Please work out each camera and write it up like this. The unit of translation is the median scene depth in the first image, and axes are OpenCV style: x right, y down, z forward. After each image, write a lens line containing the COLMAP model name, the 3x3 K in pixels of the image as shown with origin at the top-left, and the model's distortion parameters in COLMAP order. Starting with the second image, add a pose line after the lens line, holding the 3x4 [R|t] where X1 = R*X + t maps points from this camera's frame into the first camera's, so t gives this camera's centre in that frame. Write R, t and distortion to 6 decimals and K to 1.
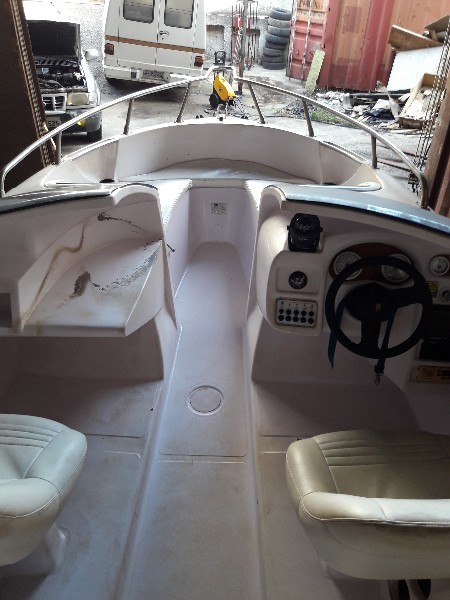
lens RADIAL K [[497.6, 0, 222.8], [0, 497.6, 300.6], [0, 0, 1]] dist [0.098620, -0.165388]
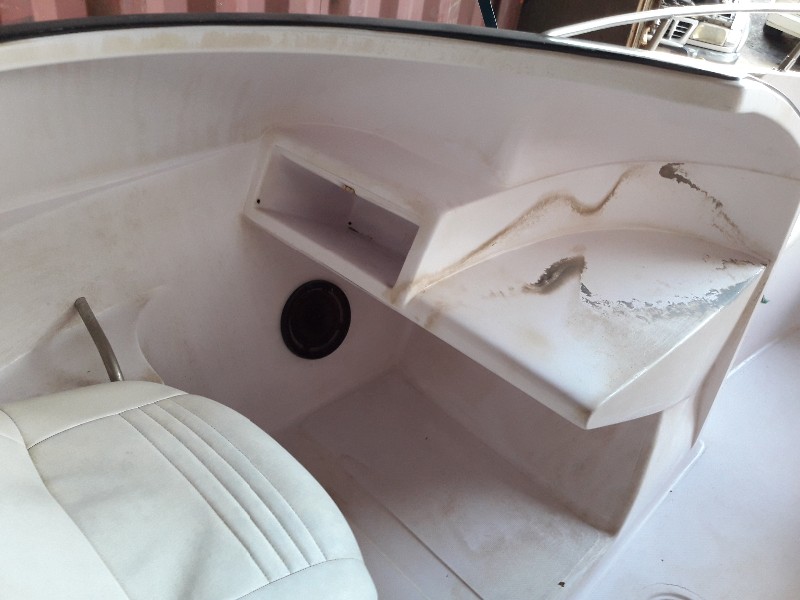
lens RADIAL K [[663.4, 0, 399.7], [0, 663.4, 315.4], [0, 0, 1]] dist [0.098620, -0.165388]
pose [[0.758728, 0.453391, -0.467726, -0.091420], [-0.455498, 0.882565, 0.116624, -0.004279], [0.465675, 0.124562, 0.876146, 0.414225]]
